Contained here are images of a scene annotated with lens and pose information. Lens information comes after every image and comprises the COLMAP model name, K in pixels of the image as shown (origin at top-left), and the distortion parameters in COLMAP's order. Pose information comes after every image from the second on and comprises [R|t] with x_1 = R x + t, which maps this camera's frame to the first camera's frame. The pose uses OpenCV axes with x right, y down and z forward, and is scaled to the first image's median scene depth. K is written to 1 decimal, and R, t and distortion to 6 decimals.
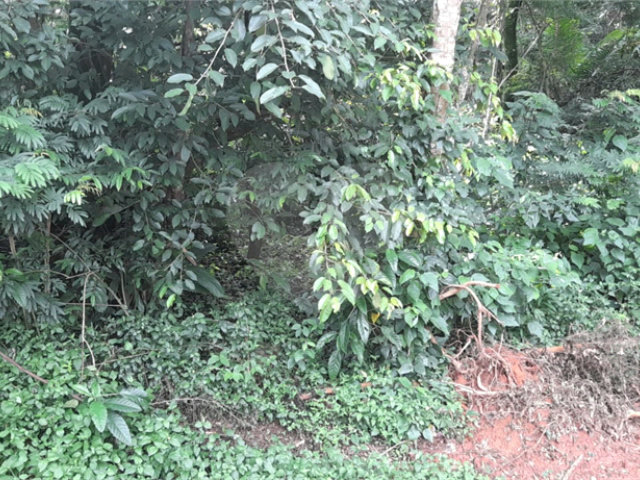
lens RADIAL K [[767.7, 0, 317.2], [0, 767.7, 240.8], [0, 0, 1]] dist [0.061800, 0.000000]
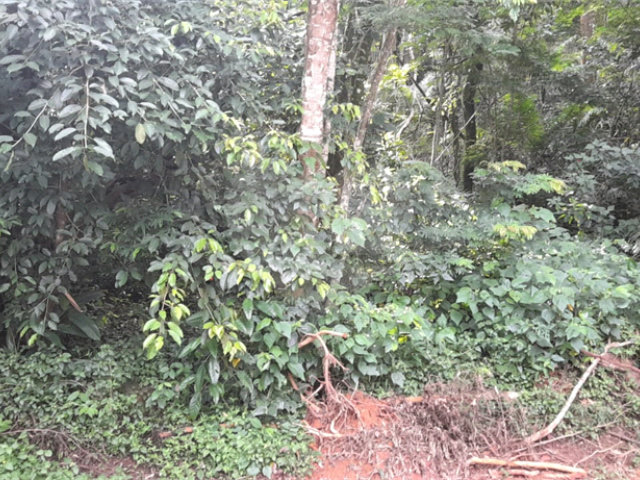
lens RADIAL K [[767.7, 0, 323.0], [0, 767.7, 241.3], [0, 0, 1]] dist [0.061800, 0.000000]
pose [[0.998833, 0.020323, -0.043824, 0.250195], [-0.024179, 0.995708, -0.089332, 0.024624], [0.041821, 0.090287, 0.995037, -0.093182]]
